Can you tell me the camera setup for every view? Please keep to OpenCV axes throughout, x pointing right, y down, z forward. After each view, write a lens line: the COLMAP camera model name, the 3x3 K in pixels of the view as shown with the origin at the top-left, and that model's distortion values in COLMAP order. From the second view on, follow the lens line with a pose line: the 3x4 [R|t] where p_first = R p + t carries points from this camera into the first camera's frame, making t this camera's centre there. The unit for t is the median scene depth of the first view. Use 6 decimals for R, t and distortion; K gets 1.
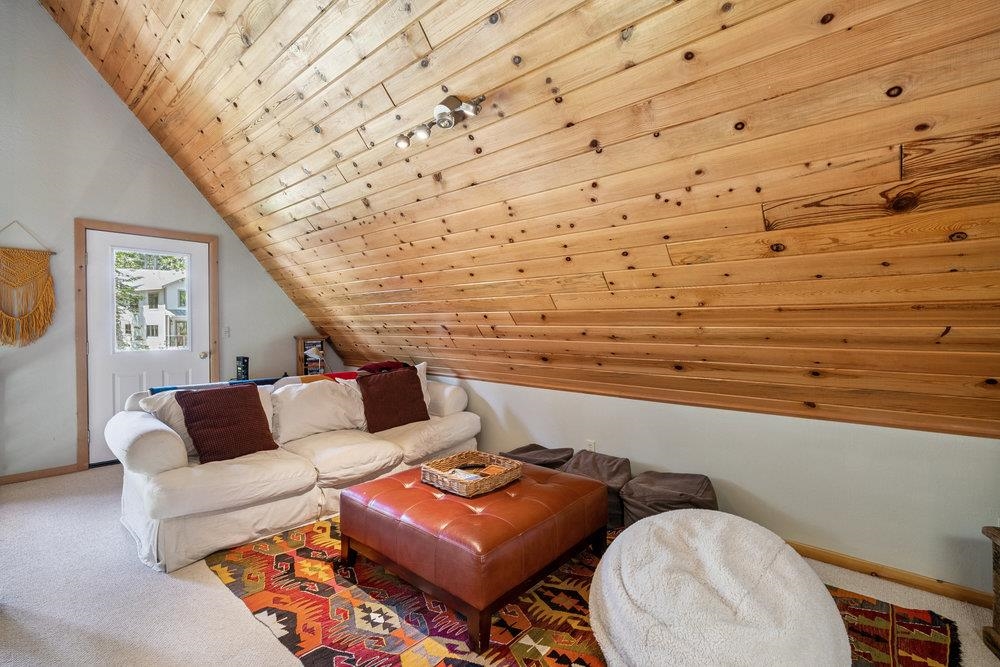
lens RADIAL K [[457.6, 0, 503.4], [0, 457.6, 330.6], [0, 0, 1]] dist [0.002493, -0.001249]
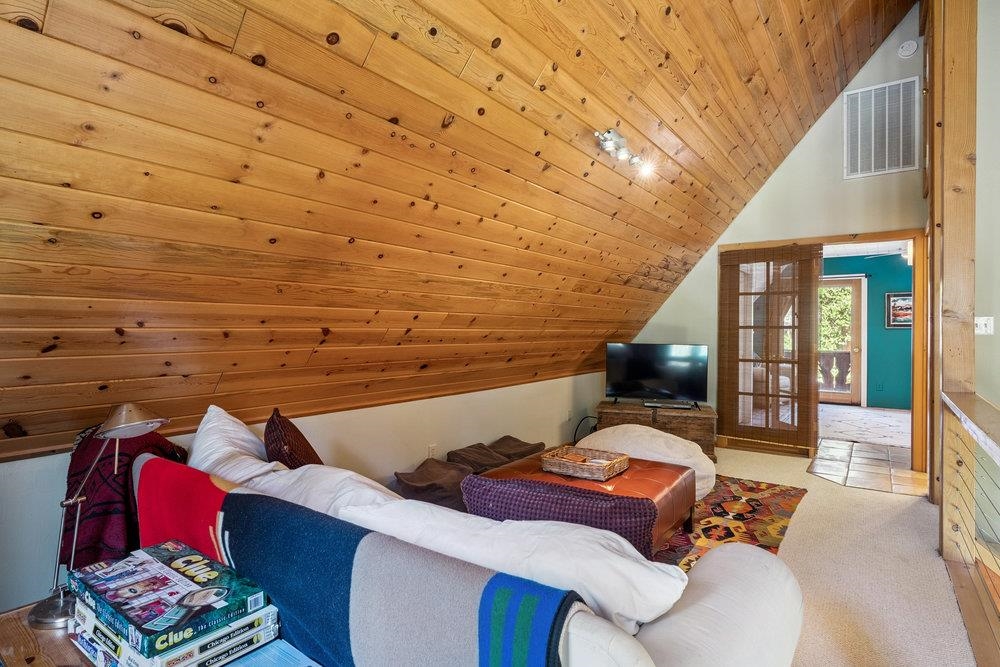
lens RADIAL K [[503.8, 0, 505.1], [0, 503.8, 331.3], [0, 0, 1]] dist [-0.002032, 0.001168]
pose [[-0.091585, -0.001159, 0.995797, -1.131485], [0.012654, 0.999917, 0.002327, -0.008504], [-0.995717, 0.012814, -0.091563, 1.163926]]
